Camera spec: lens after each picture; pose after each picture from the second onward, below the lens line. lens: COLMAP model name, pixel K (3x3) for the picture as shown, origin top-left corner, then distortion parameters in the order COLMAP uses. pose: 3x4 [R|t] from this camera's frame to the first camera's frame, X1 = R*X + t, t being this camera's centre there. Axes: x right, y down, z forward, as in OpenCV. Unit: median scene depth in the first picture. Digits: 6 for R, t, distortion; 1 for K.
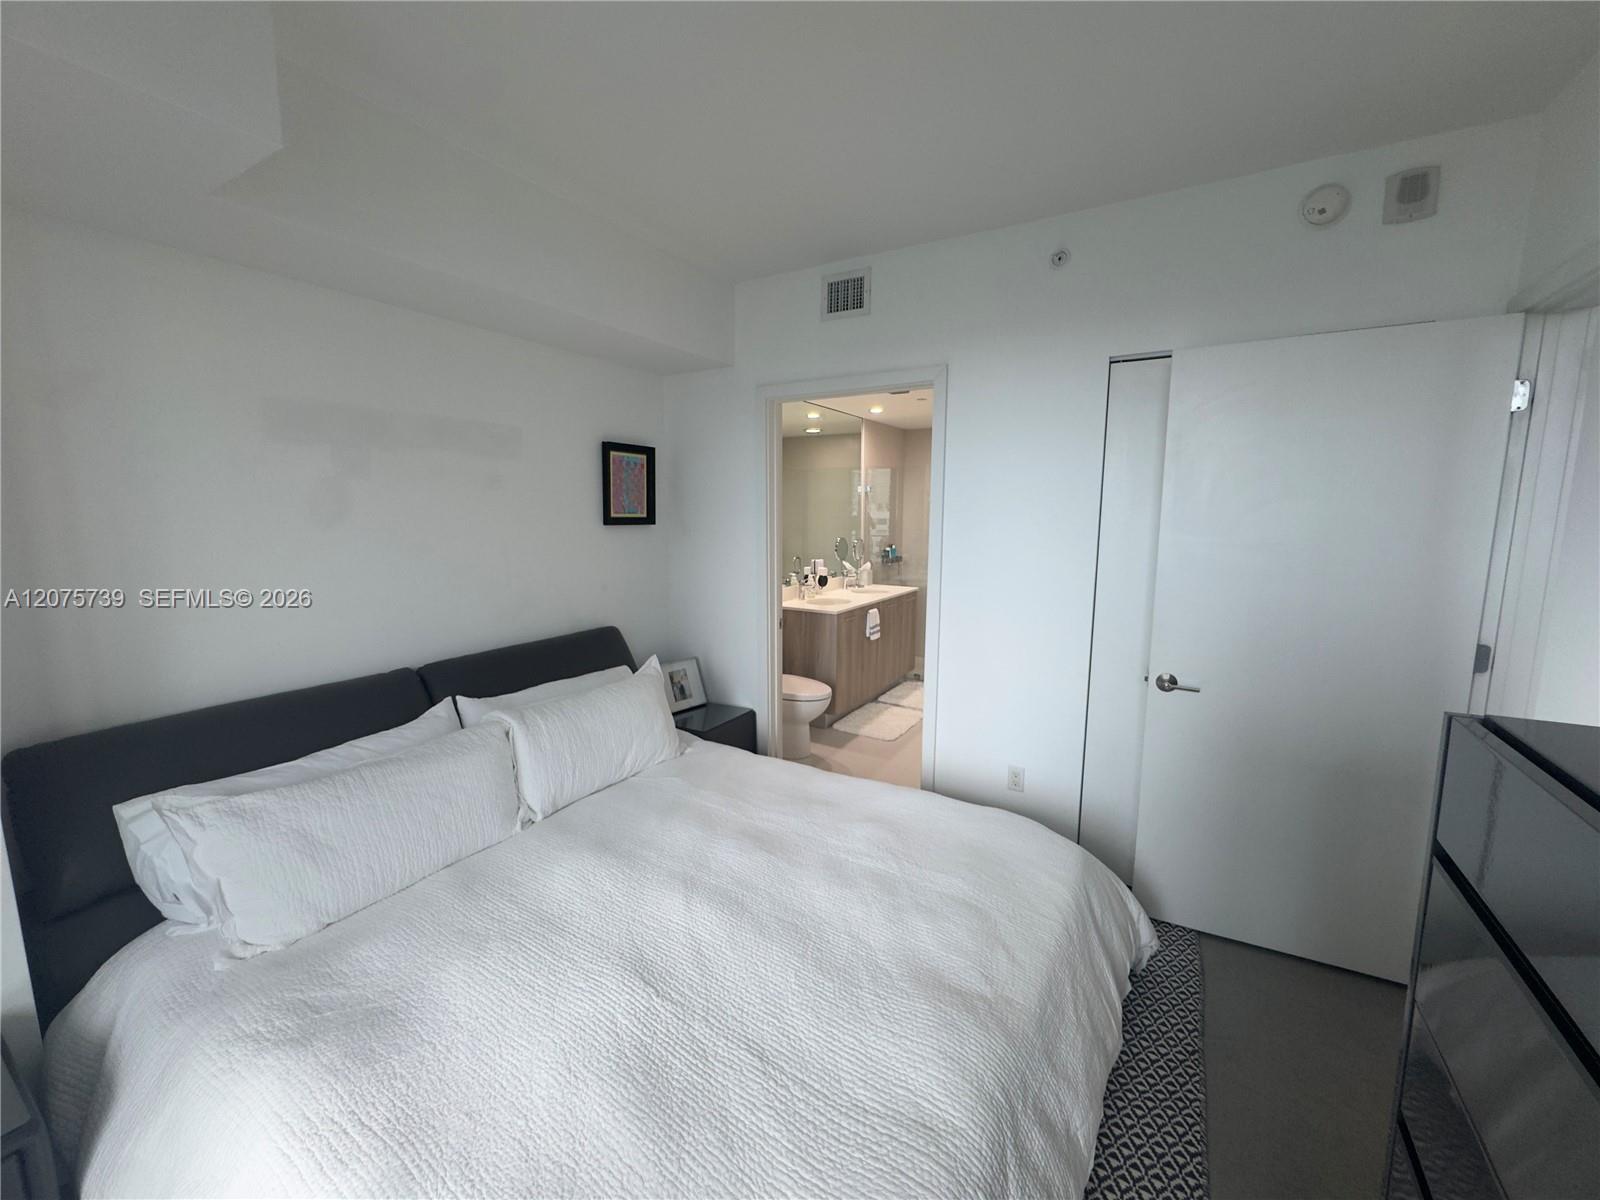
lens RADIAL K [[639.8, 0, 796.3], [0, 639.8, 600.2], [0, 0, 1]] dist [-0.001377, -0.001132]
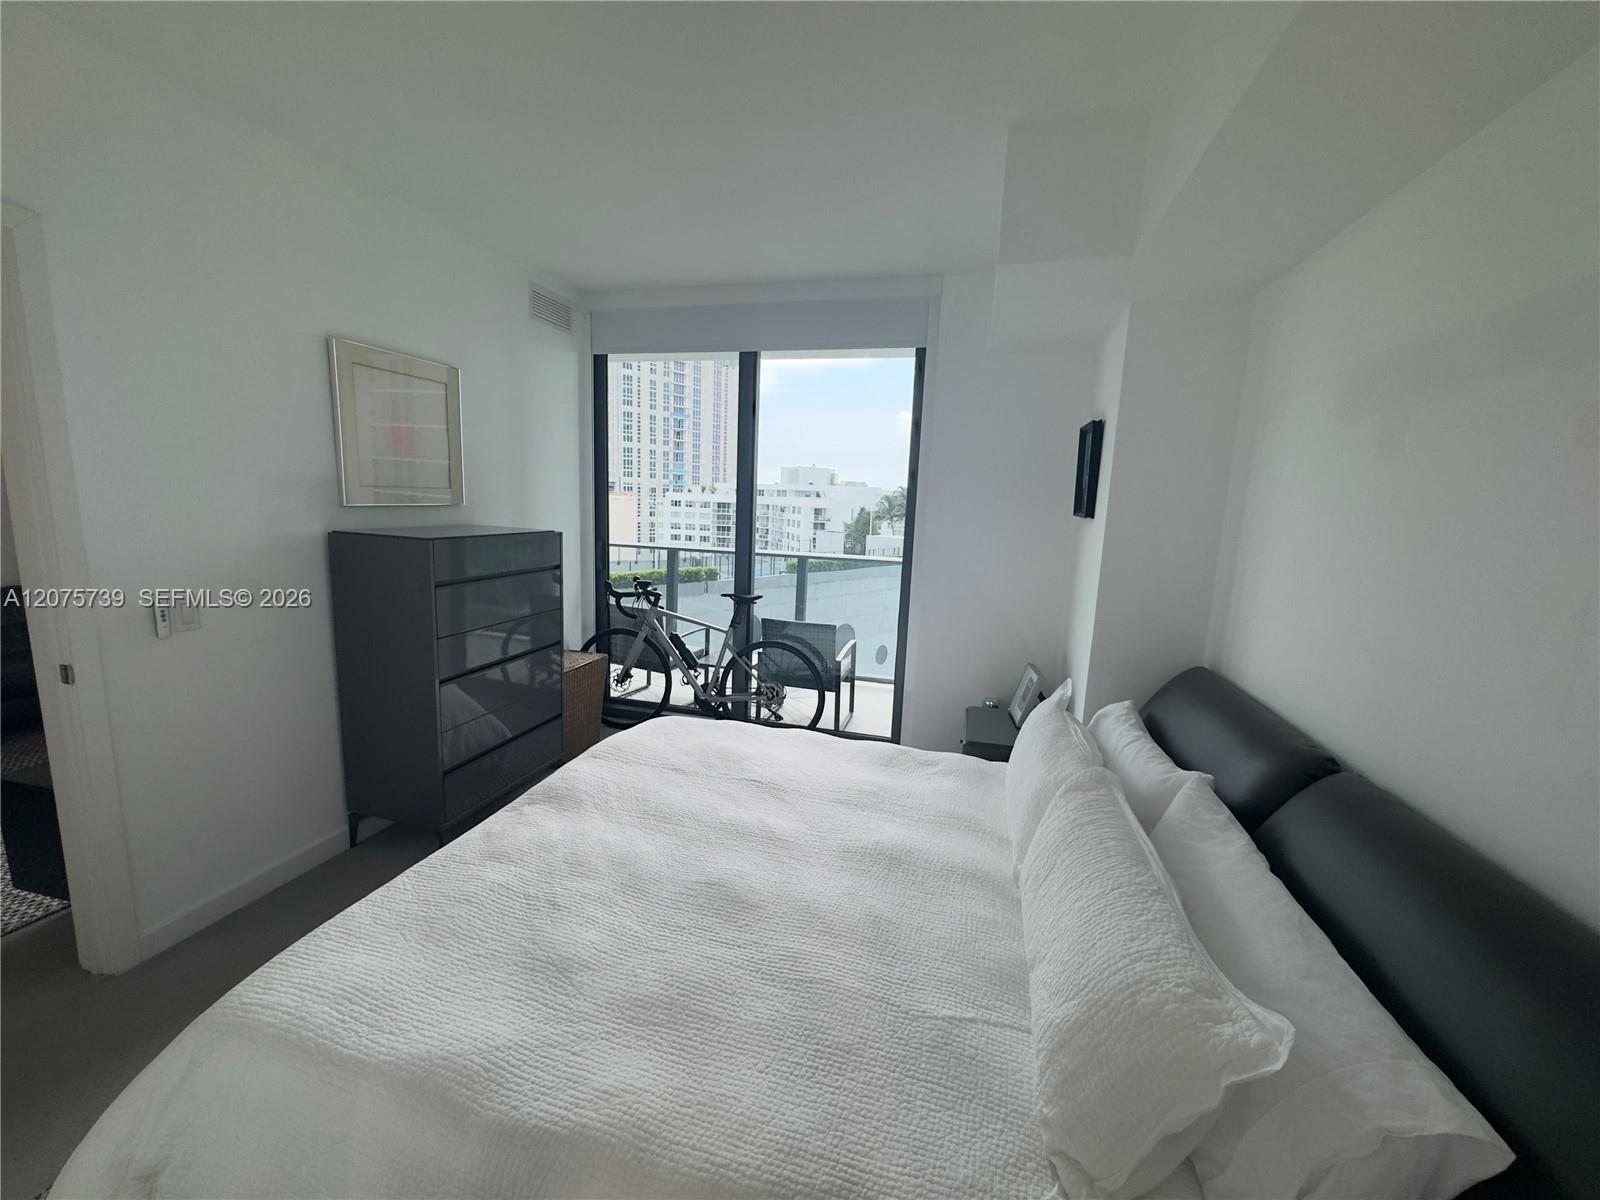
lens RADIAL K [[639.8, 0, 798.9], [0, 639.8, 598.2], [0, 0, 1]] dist [-0.001377, -0.001132]
pose [[-0.960071, 0.001504, -0.279754, 0.057778], [-0.081077, 0.955574, 0.283379, -0.157069], [0.267752, 0.294746, -0.917297, 1.232039]]
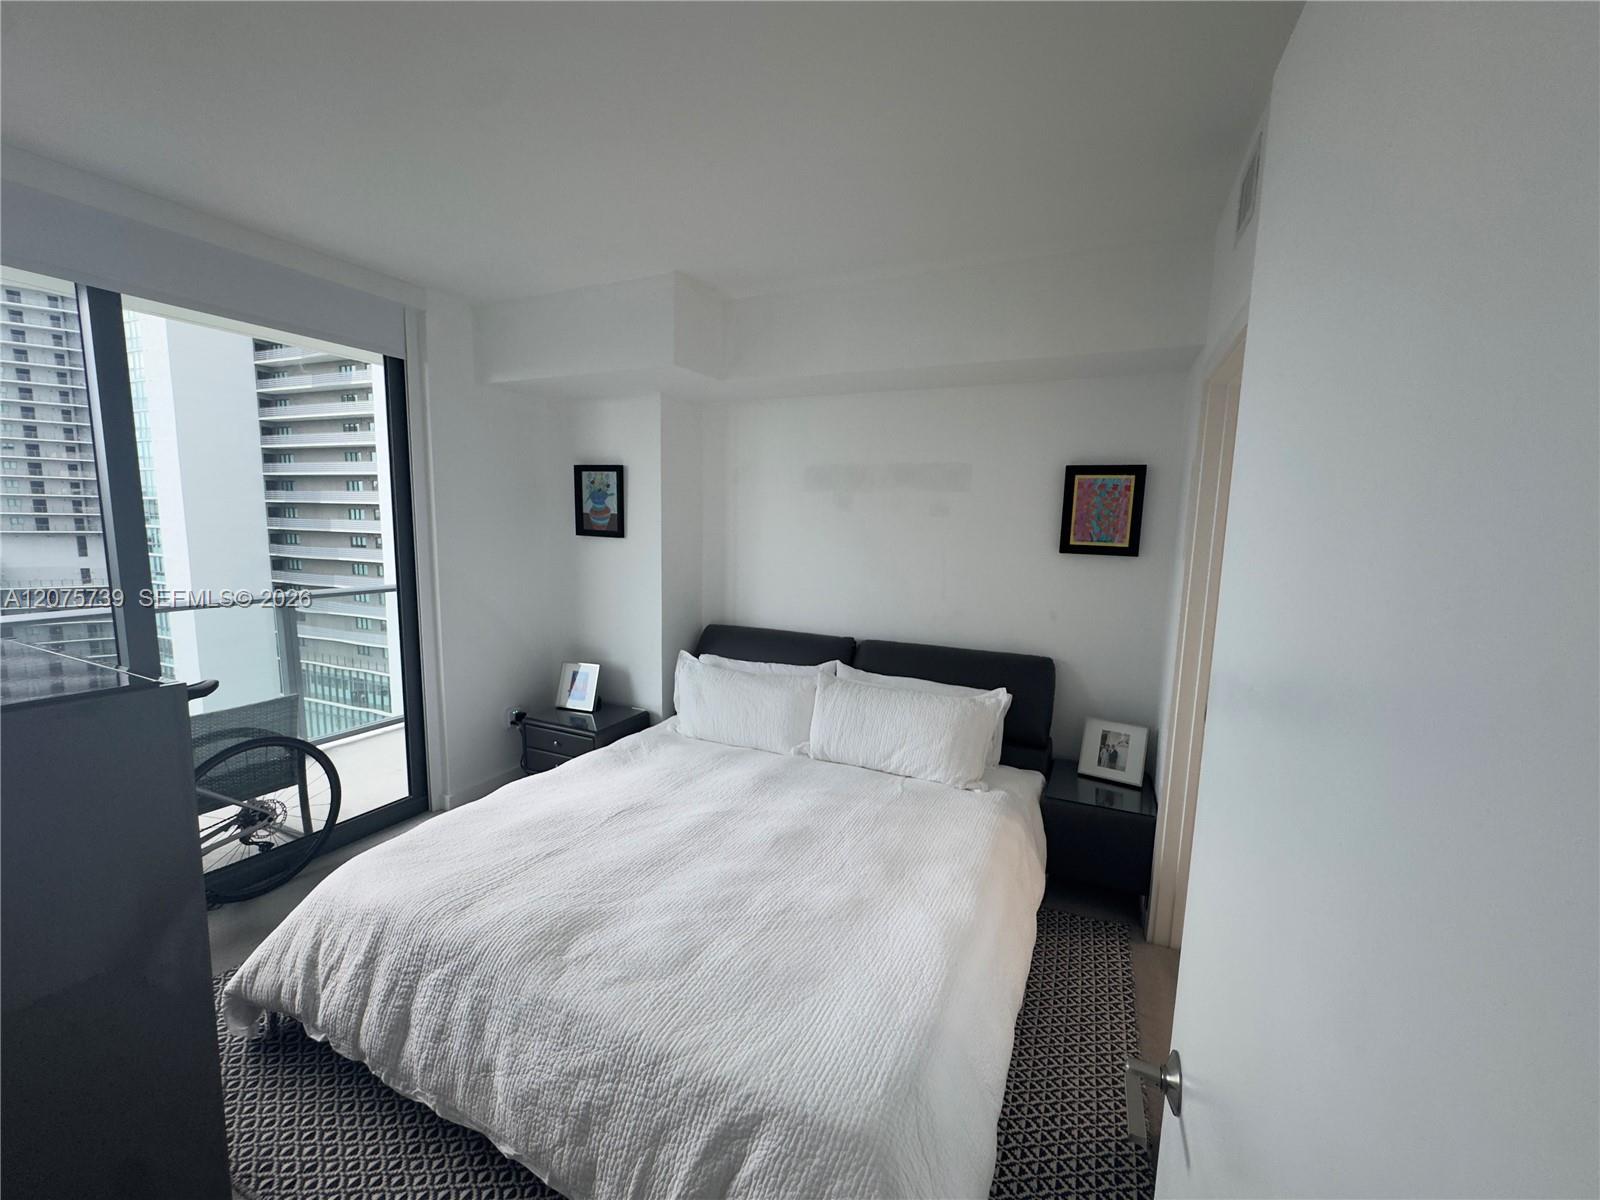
lens RADIAL K [[639.8, 0, 805.1], [0, 639.8, 597.3], [0, 0, 1]] dist [-0.001377, -0.001132]
pose [[0.108370, 0.121703, -0.986633, 0.731793], [-0.160133, 0.981654, 0.103500, -0.107367], [0.981129, 0.146776, 0.125870, 0.615601]]
